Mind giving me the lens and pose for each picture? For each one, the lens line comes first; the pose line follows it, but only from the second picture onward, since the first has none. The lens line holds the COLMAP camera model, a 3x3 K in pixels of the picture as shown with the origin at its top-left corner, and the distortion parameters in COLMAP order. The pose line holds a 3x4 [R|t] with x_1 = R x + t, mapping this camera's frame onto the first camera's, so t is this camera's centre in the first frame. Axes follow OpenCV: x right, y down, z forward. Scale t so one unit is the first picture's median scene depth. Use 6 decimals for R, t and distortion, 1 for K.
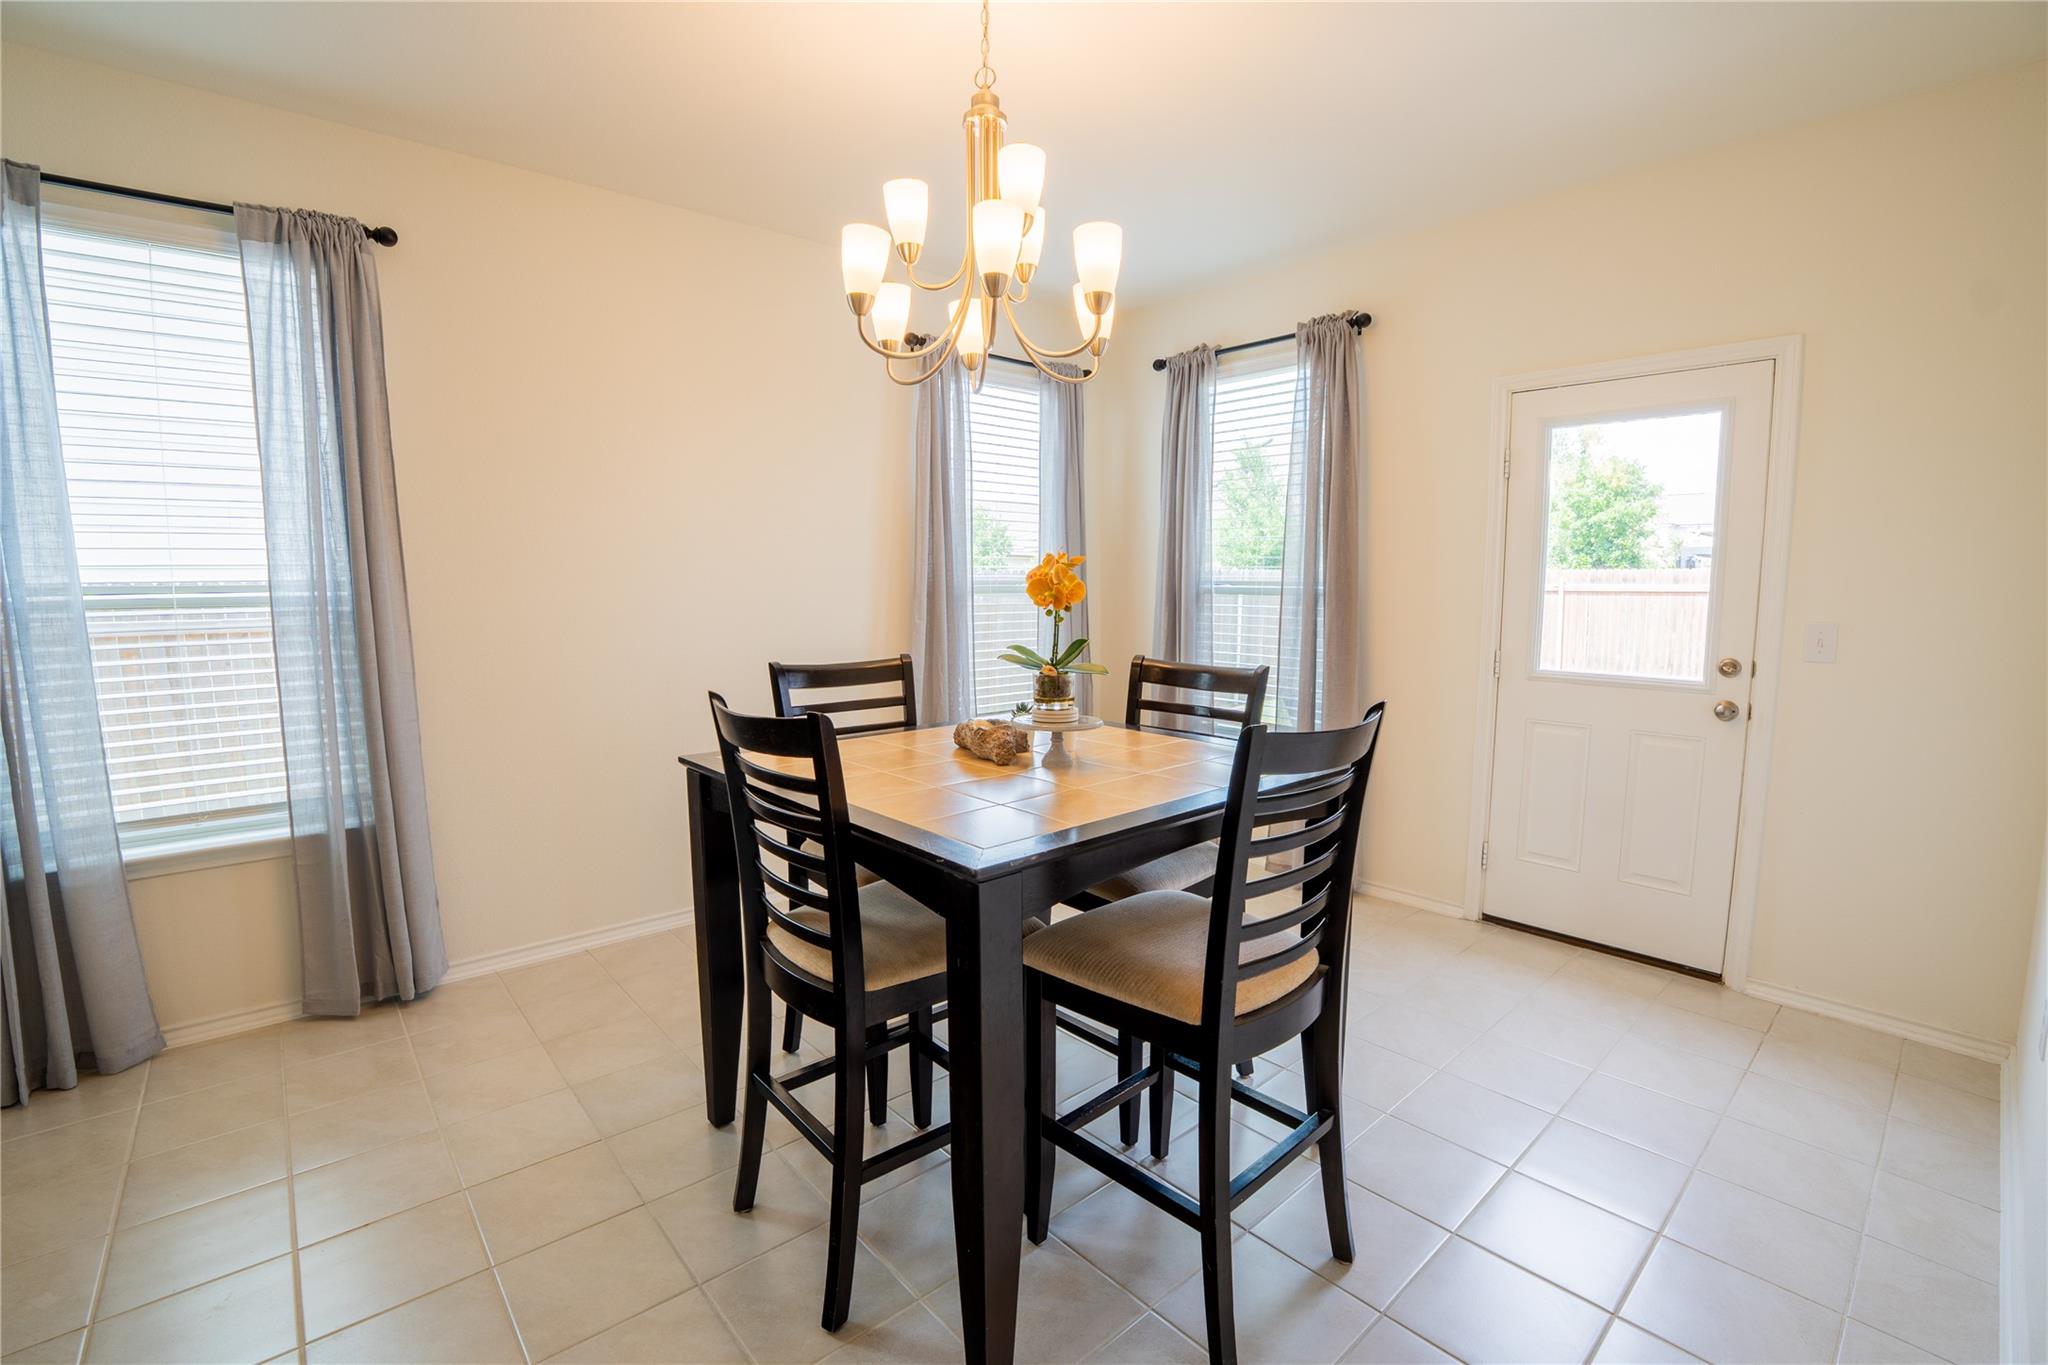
lens RADIAL K [[879.4, 0, 1024.0], [0, 879.4, 682.5], [0, 0, 1]] dist [-0.053018, -0.000472]
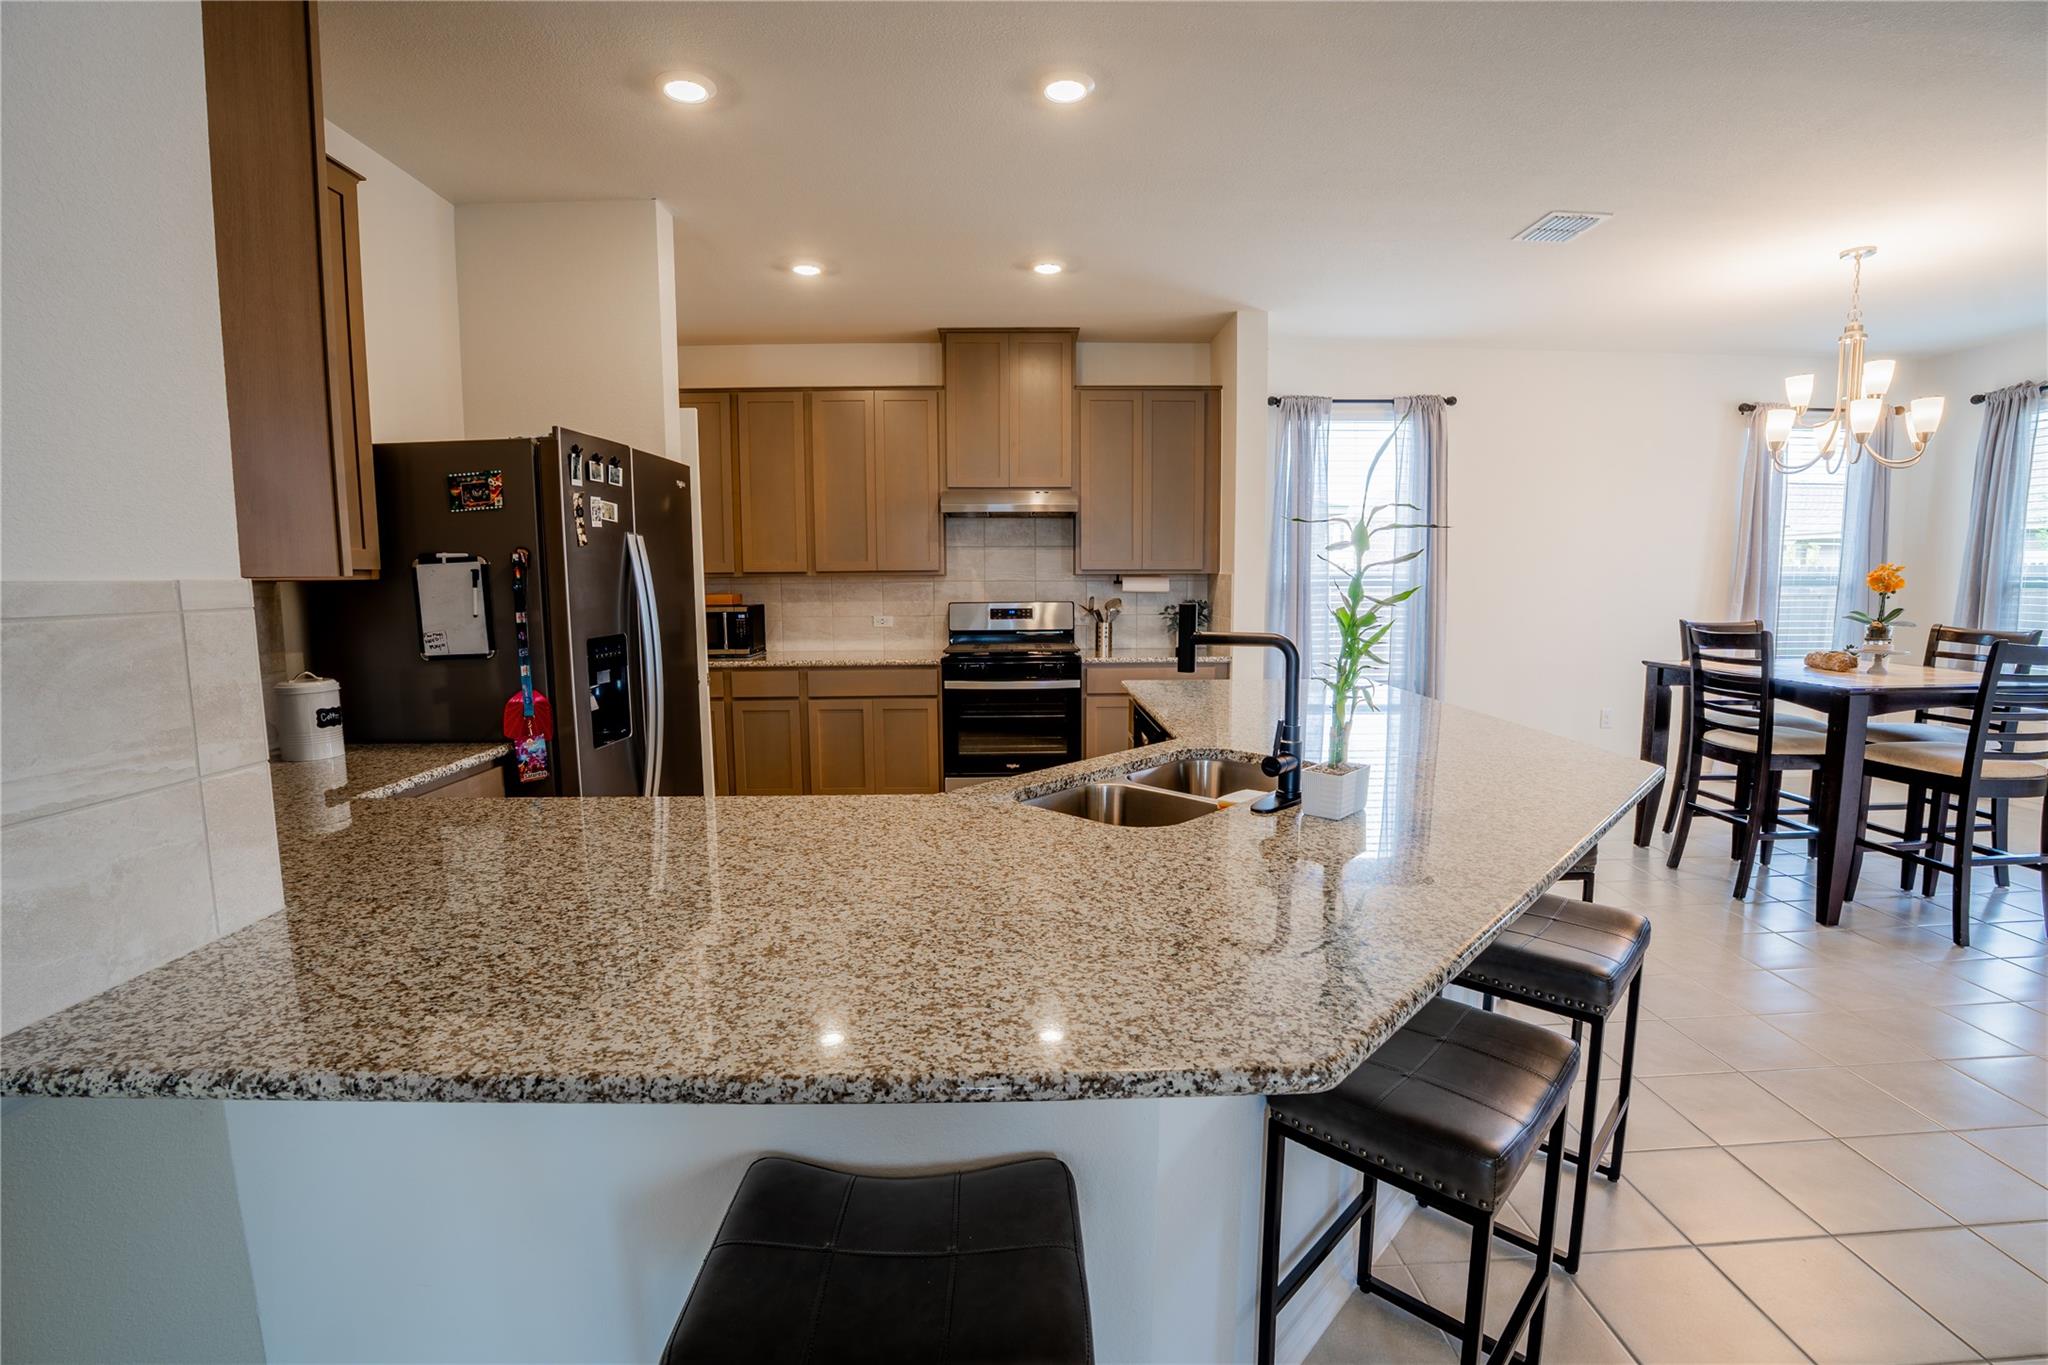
lens RADIAL K [[910.6, 0, 1033.6], [0, 910.6, 682.0], [0, 0, 1]] dist [-0.064787, 0.013326]
pose [[0.777272, 0.068049, -0.625474, -0.197066], [-0.065075, 0.997497, 0.027655, 0.168051], [0.625790, 0.019208, 0.779755, -1.518477]]
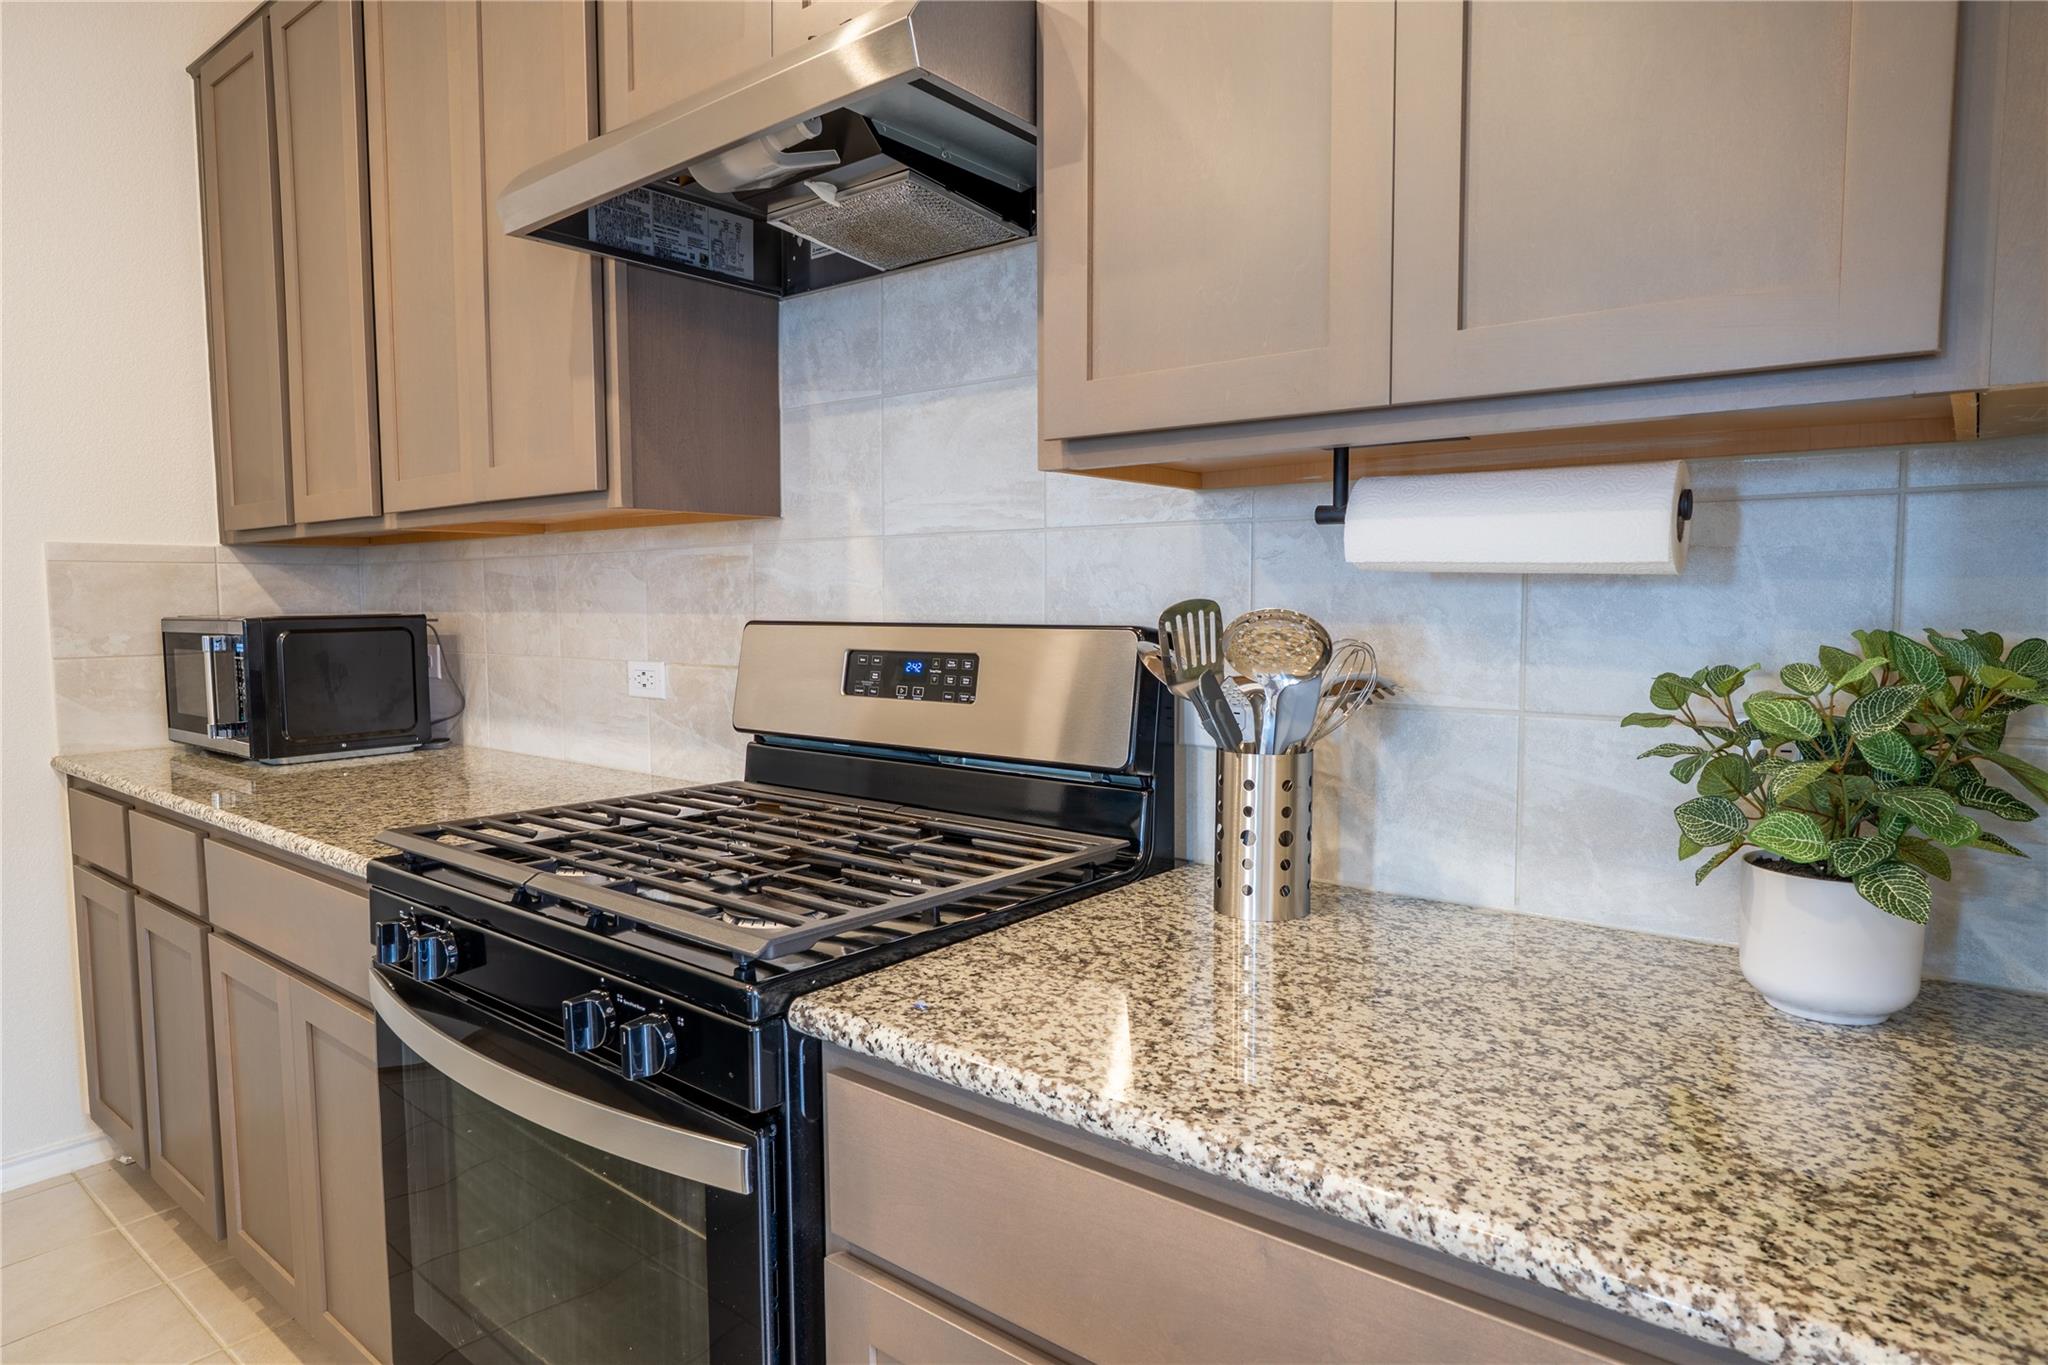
lens RADIAL K [[1206.1, 0, 1024.0], [0, 1206.1, 682.5], [0, 0, 1]] dist [-0.030488, -0.000192]
pose [[0.173581, 0.073458, -0.982076, -1.093685], [-0.104429, 0.992965, 0.055815, 0.006844], [0.979267, 0.092869, 0.180031, 0.359633]]
